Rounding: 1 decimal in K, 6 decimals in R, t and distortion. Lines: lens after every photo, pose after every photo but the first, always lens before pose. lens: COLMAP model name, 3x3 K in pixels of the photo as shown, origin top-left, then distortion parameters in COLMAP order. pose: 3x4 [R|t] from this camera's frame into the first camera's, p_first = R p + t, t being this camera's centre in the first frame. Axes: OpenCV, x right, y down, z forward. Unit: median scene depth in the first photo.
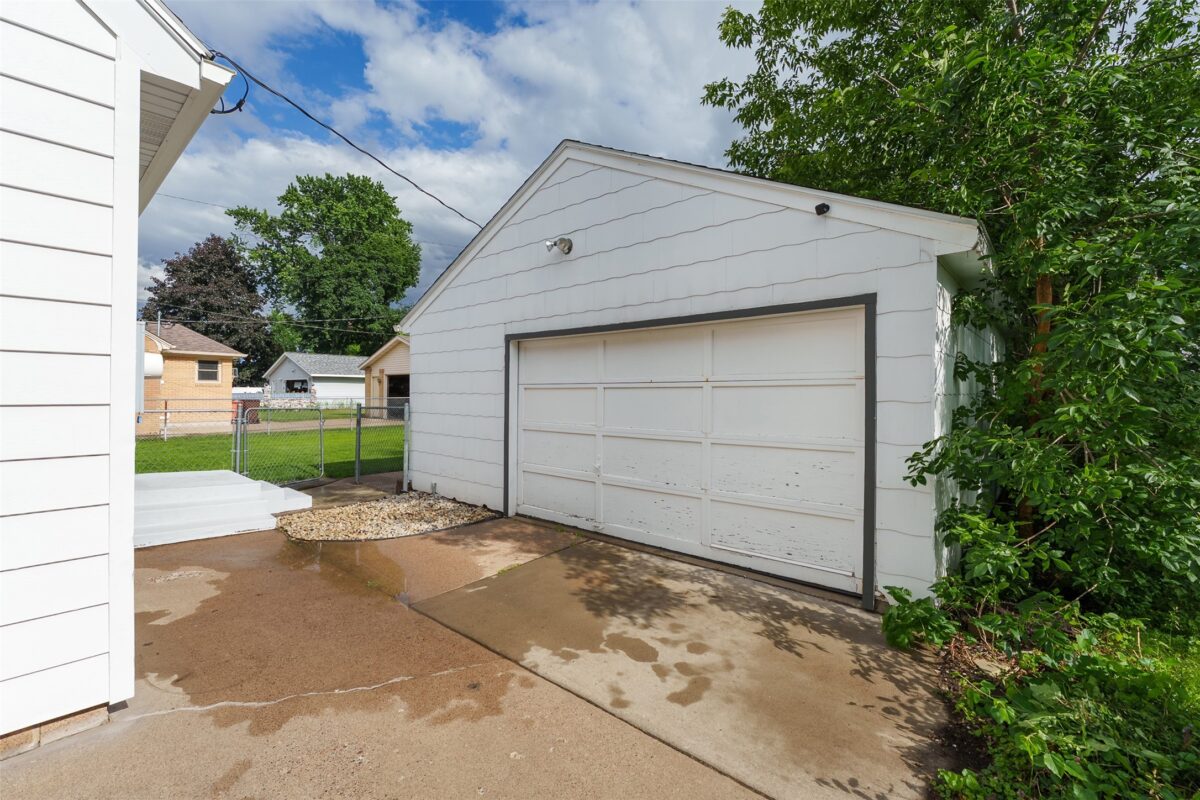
lens RADIAL K [[527.1, 0, 609.6], [0, 527.1, 403.0], [0, 0, 1]] dist [-0.003298, -0.000015]
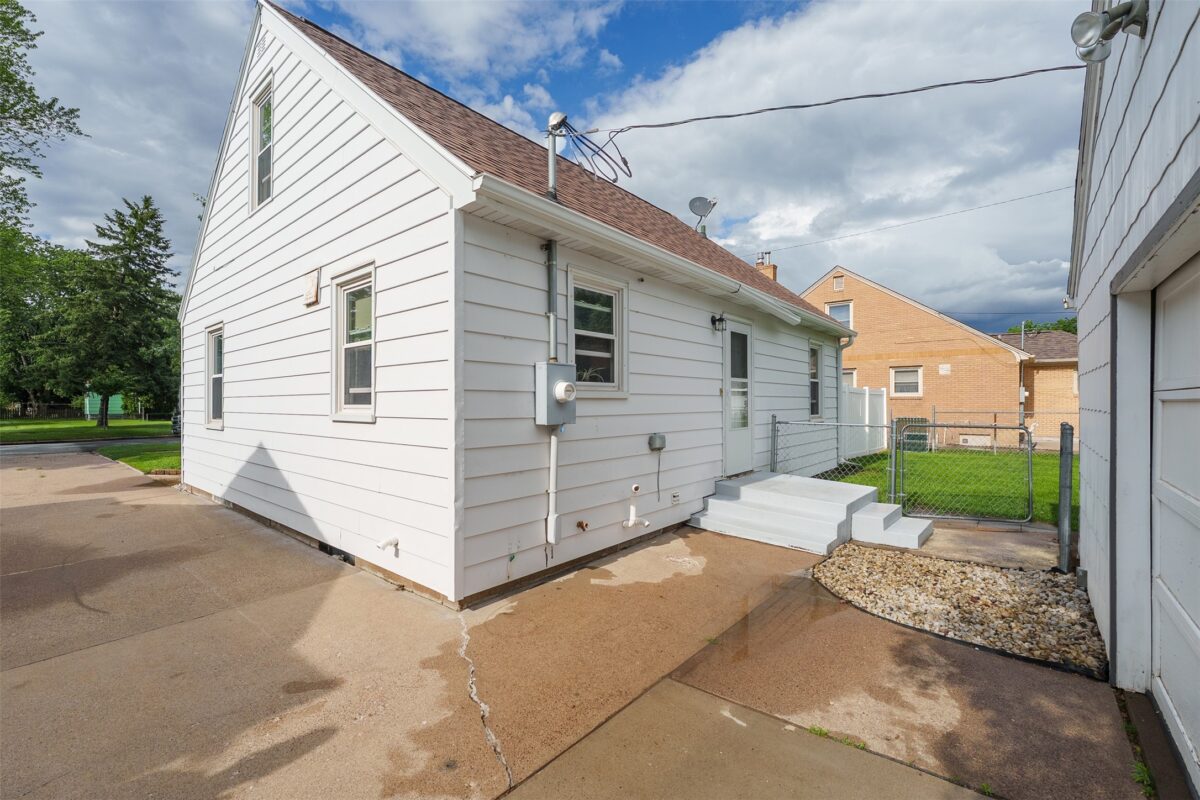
lens RADIAL K [[527.1, 0, 608.6], [0, 527.1, 393.5], [0, 0, 1]] dist [-0.003298, -0.000015]
pose [[-0.016148, -0.022704, -0.999612, 0.365867], [-0.015617, 0.999626, -0.022452, -0.021115], [0.999748, 0.015248, -0.016497, 0.788792]]
